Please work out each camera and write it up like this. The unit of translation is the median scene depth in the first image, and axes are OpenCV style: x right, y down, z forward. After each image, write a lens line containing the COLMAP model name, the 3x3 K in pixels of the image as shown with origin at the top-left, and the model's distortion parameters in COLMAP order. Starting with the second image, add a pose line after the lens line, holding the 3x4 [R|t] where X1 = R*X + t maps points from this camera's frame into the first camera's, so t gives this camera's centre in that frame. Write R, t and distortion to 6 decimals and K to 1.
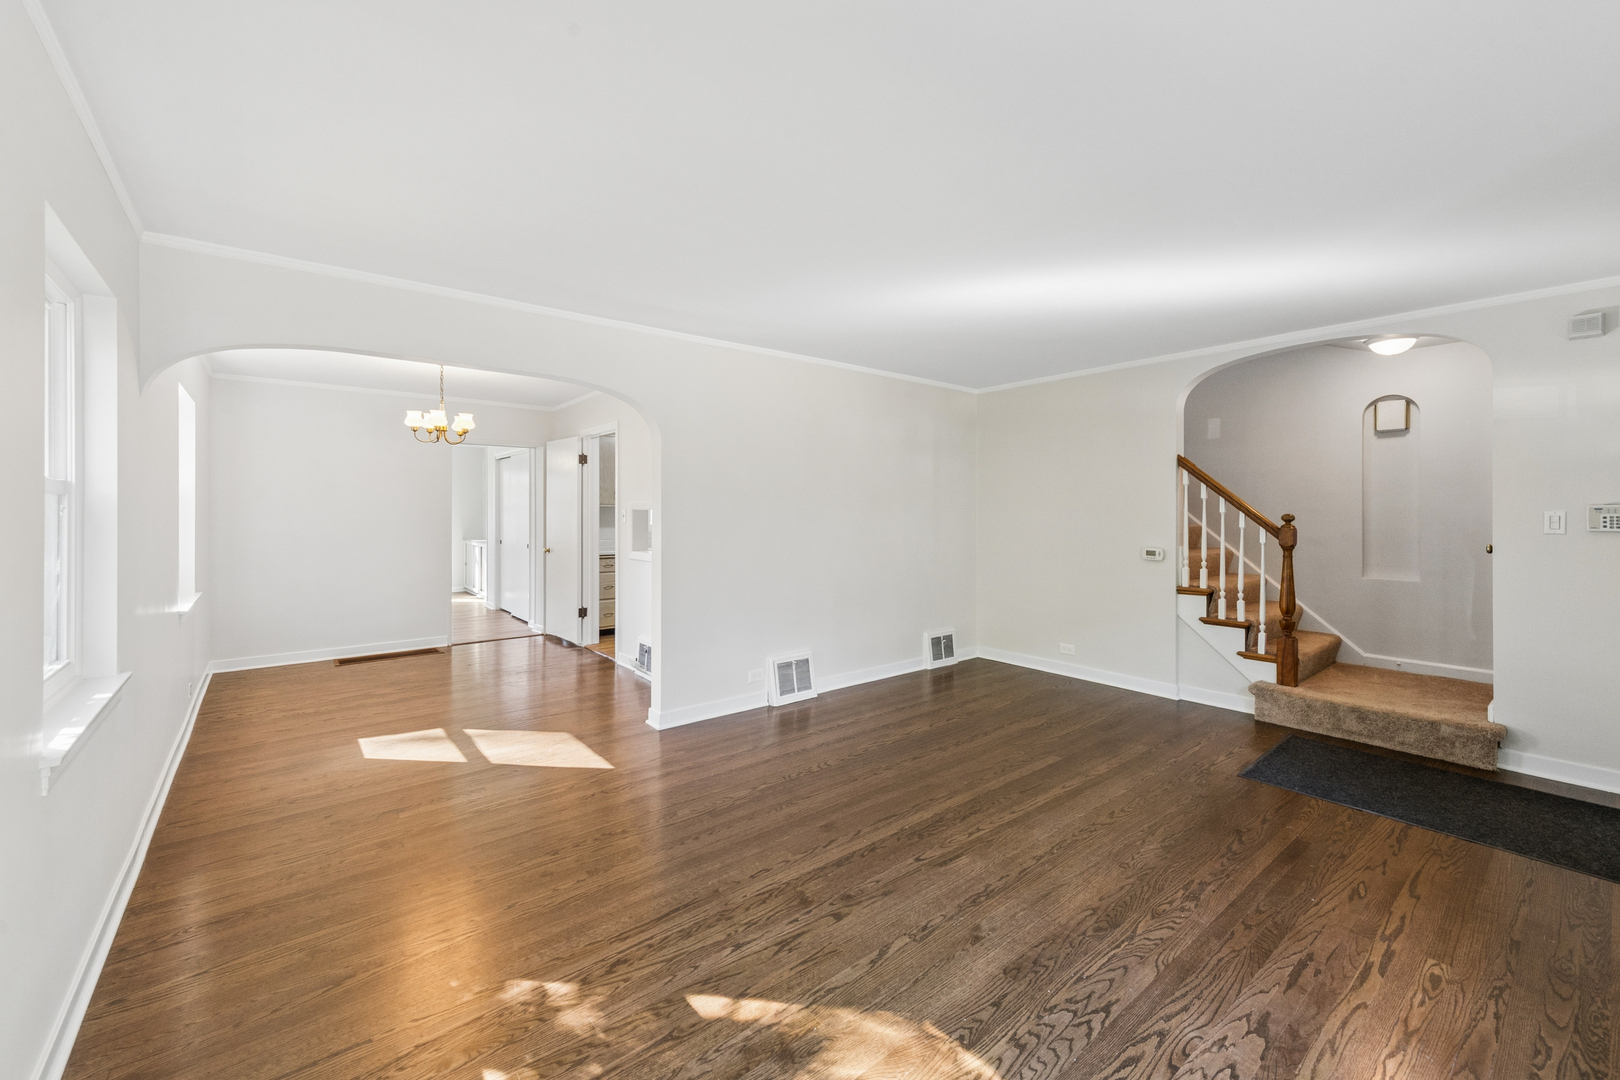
lens RADIAL K [[652.9, 0, 810.6], [0, 652.9, 510.3], [0, 0, 1]] dist [0.001615, -0.000037]
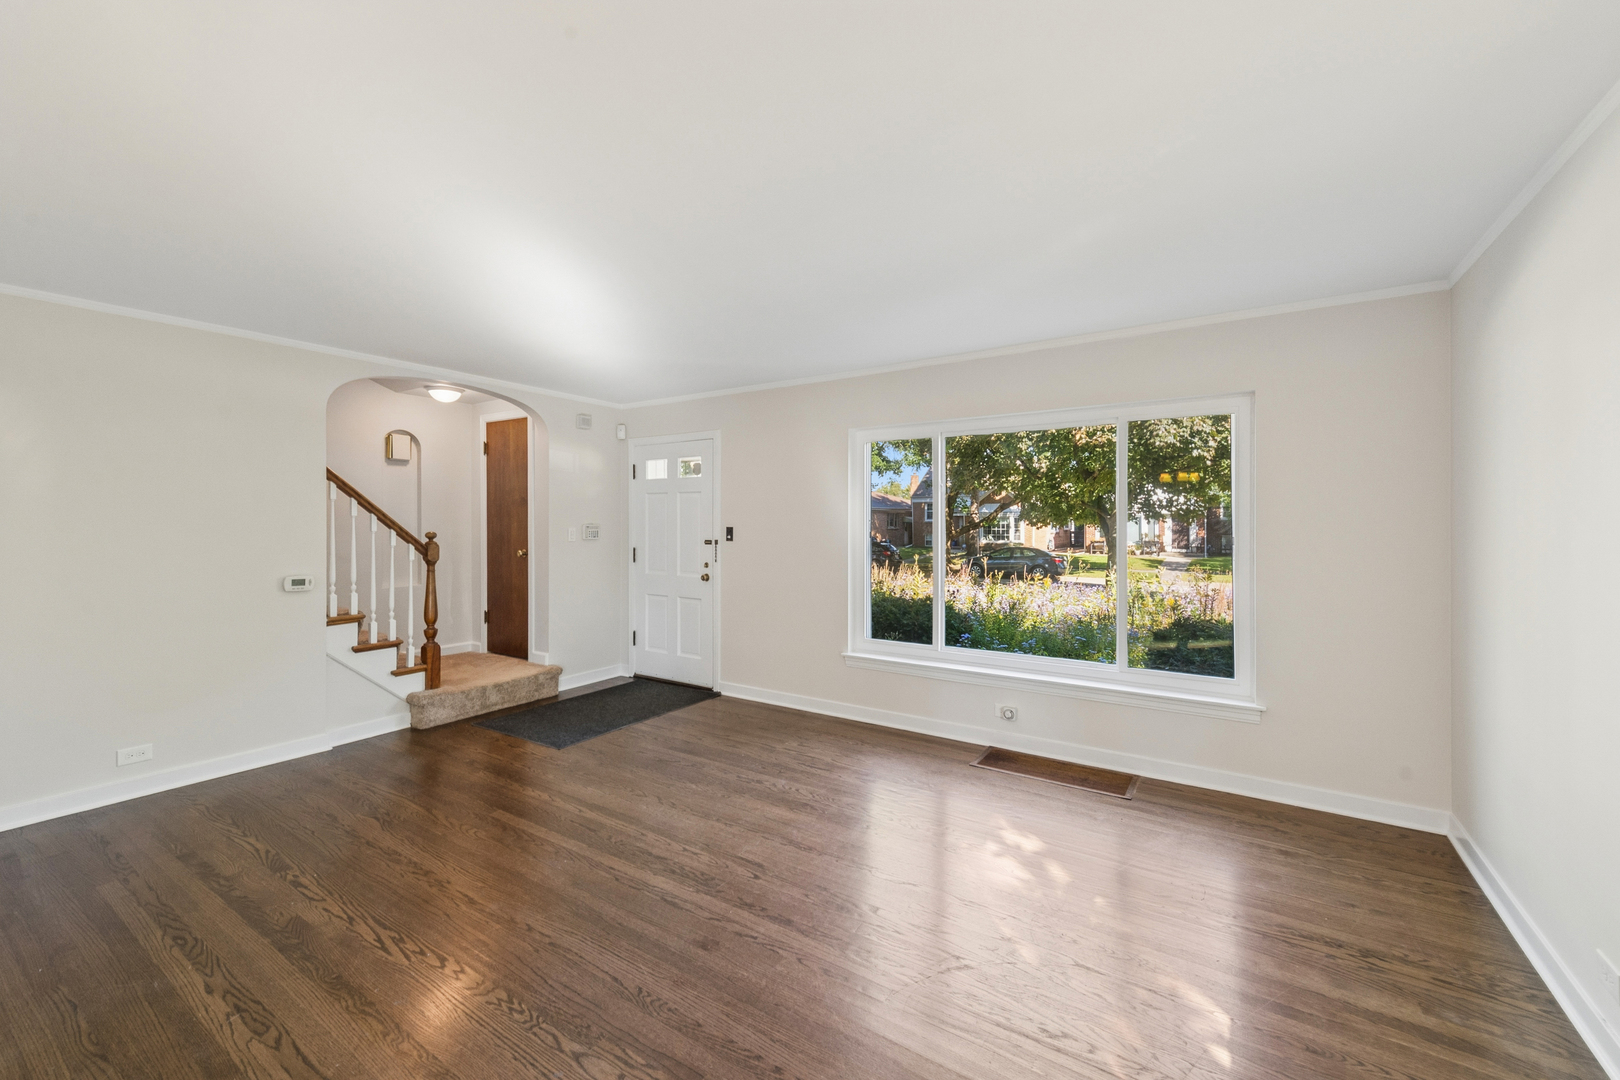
lens RADIAL K [[632.4, 0, 807.3], [0, 632.4, 523.6], [0, 0, 1]] dist [-0.000234, 0.000031]
pose [[-0.295508, -0.001392, 0.955339, -0.582916], [0.001729, 0.999997, 0.001992, -0.011011], [-0.955339, 0.002240, -0.295504, 0.891023]]
